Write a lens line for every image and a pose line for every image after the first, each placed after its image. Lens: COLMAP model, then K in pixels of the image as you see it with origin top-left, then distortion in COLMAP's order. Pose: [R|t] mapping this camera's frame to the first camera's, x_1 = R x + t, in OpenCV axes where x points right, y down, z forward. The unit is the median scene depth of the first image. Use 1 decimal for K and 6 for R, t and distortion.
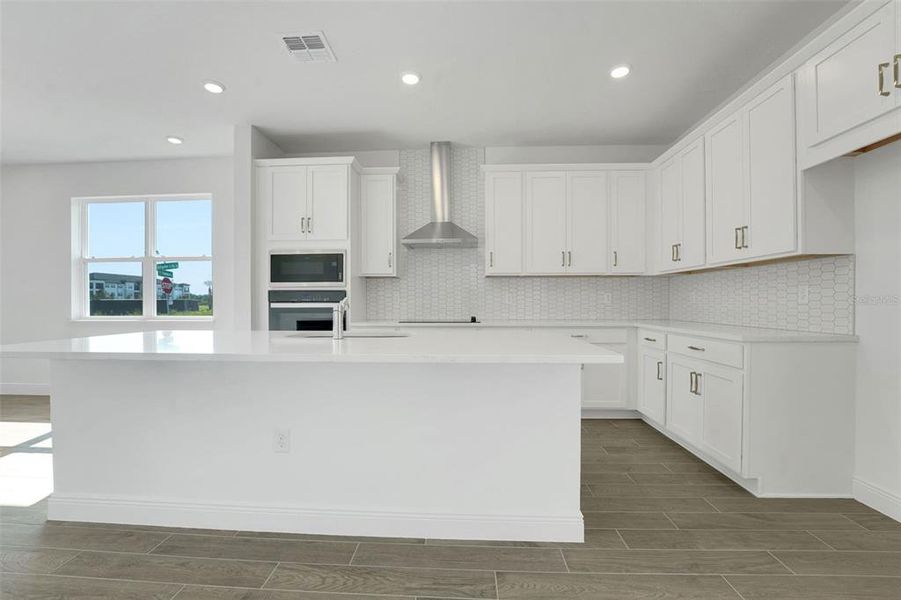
lens RADIAL K [[385.0, 0, 440.5], [0, 385.0, 302.8], [0, 0, 1]] dist [-0.021828, 0.001260]
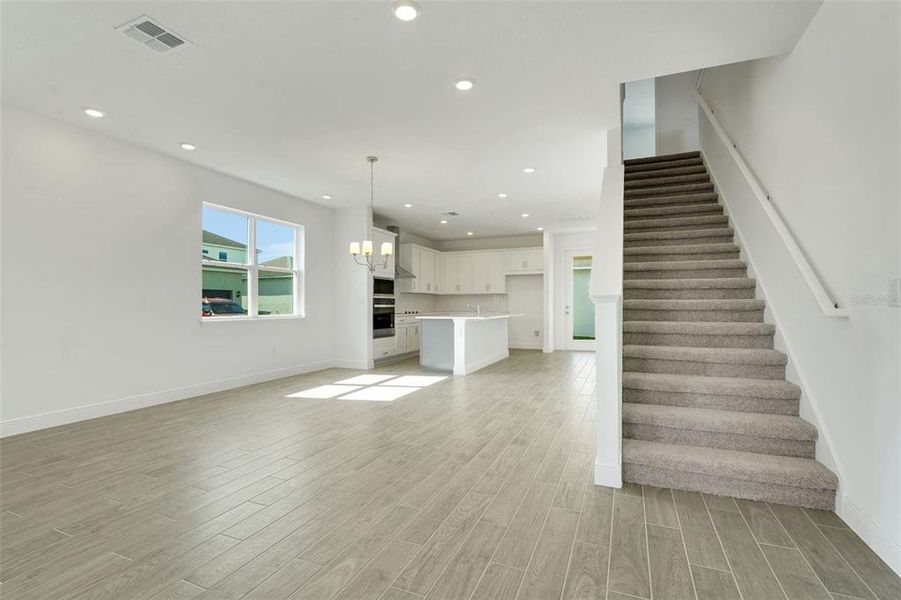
lens RADIAL K [[410.6, 0, 442.3], [0, 410.6, 304.8], [0, 0, 1]] dist [-0.013191, 0.001623]
pose [[0.349608, 0.002389, 0.936893, -2.179476], [0.000926, 0.999995, -0.002896, 0.007380], [-0.936896, 0.001880, 0.349604, 0.002365]]
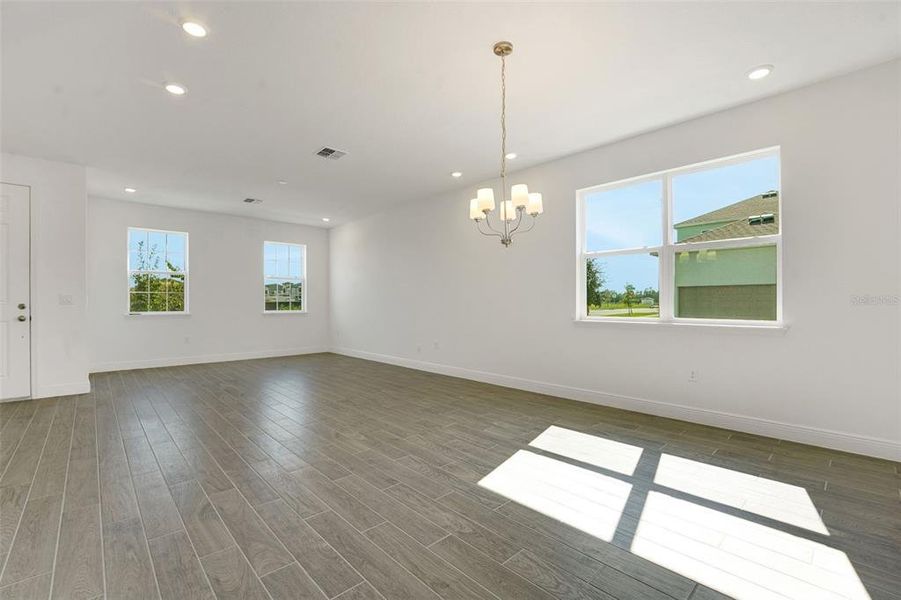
lens RADIAL K [[385.0, 0, 440.1], [0, 385.0, 304.6], [0, 0, 1]] dist [-0.021828, 0.001260]
pose [[0.729044, 0.007008, -0.684431, -0.679689], [-0.001064, 0.999958, 0.009105, -0.001660], [0.684466, -0.005910, 0.729020, 0.079115]]
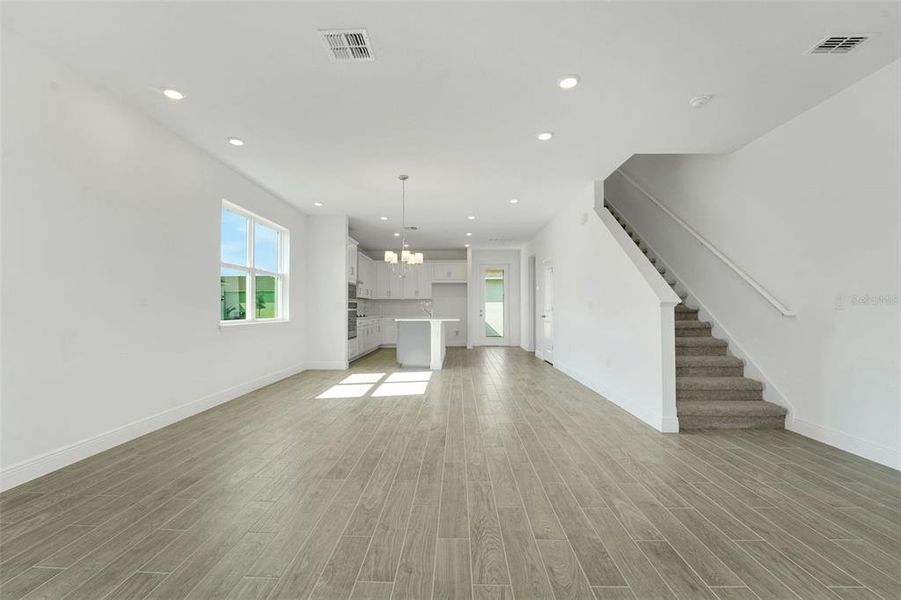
lens RADIAL K [[371.0, 0, 435.1], [0, 371.0, 309.0], [0, 0, 1]] dist [-0.022422, 0.000634]
pose [[-0.003459, 0.001304, 0.999993, -2.340407], [0.000874, 0.999999, -0.001301, 0.006547], [-0.999994, 0.000869, -0.003460, 0.555819]]
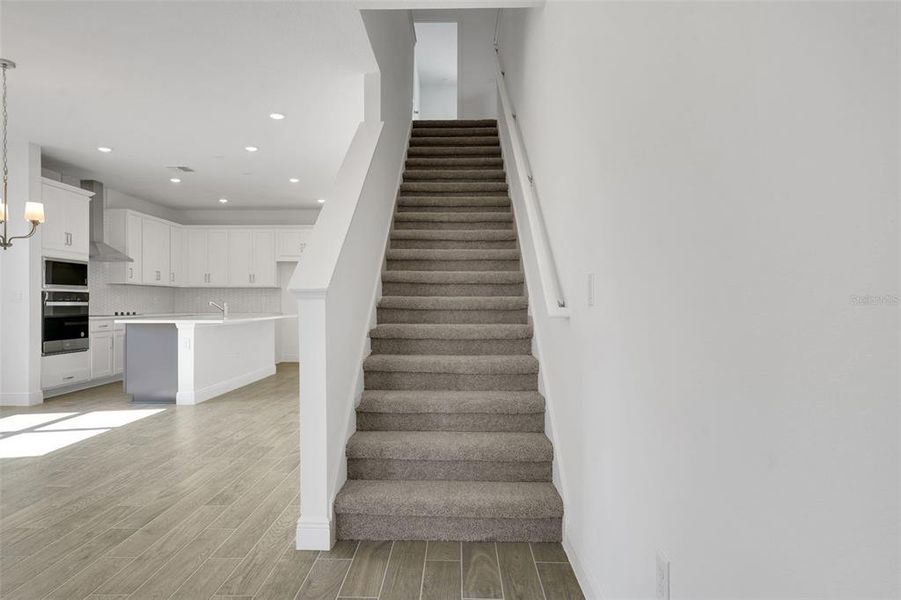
lens RADIAL K [[545.7, 0, 426.5], [0, 545.7, 302.8], [0, 0, 1]] dist [0.022937, 0.000180]
pose [[-0.008232, 0.002897, 0.999962, -2.121614], [-0.000922, 0.999995, -0.002905, 0.007643], [-0.999966, -0.000946, -0.008230, -0.139671]]
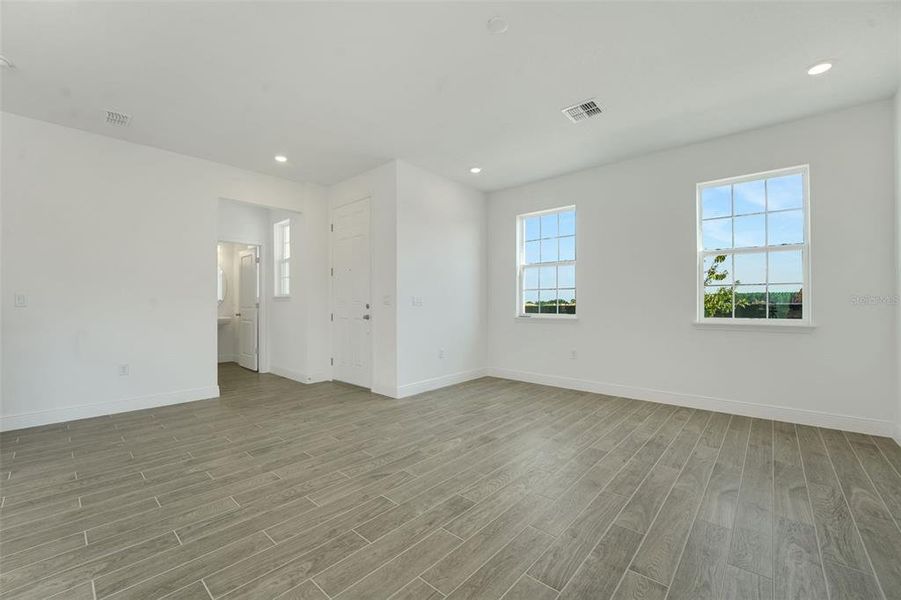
lens RADIAL K [[371.0, 0, 461.3], [0, 371.0, 296.7], [0, 0, 1]] dist [-0.022422, 0.000634]
pose [[-0.620749, -0.005085, -0.783993, -1.553688], [0.003587, 0.999950, -0.009326, -0.003729], [0.784001, -0.008601, -0.620700, 1.068925]]
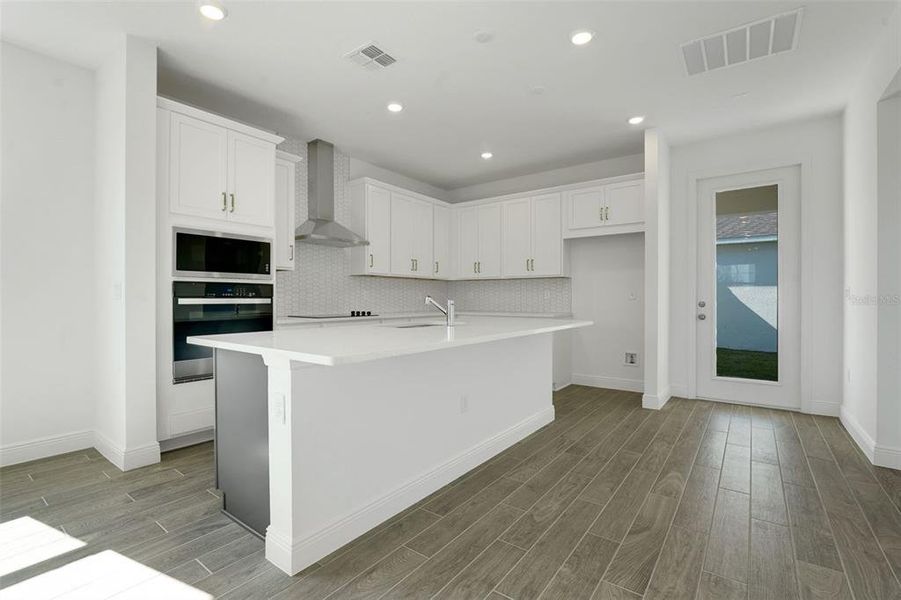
lens RADIAL K [[410.6, 0, 448.0], [0, 410.6, 300.4], [0, 0, 1]] dist [-0.013191, 0.001623]
pose [[0.550721, -0.001603, 0.834688, -0.810542], [-0.002165, 0.999992, 0.003349, 0.001317], [-0.834687, -0.003651, 0.550713, 0.135886]]
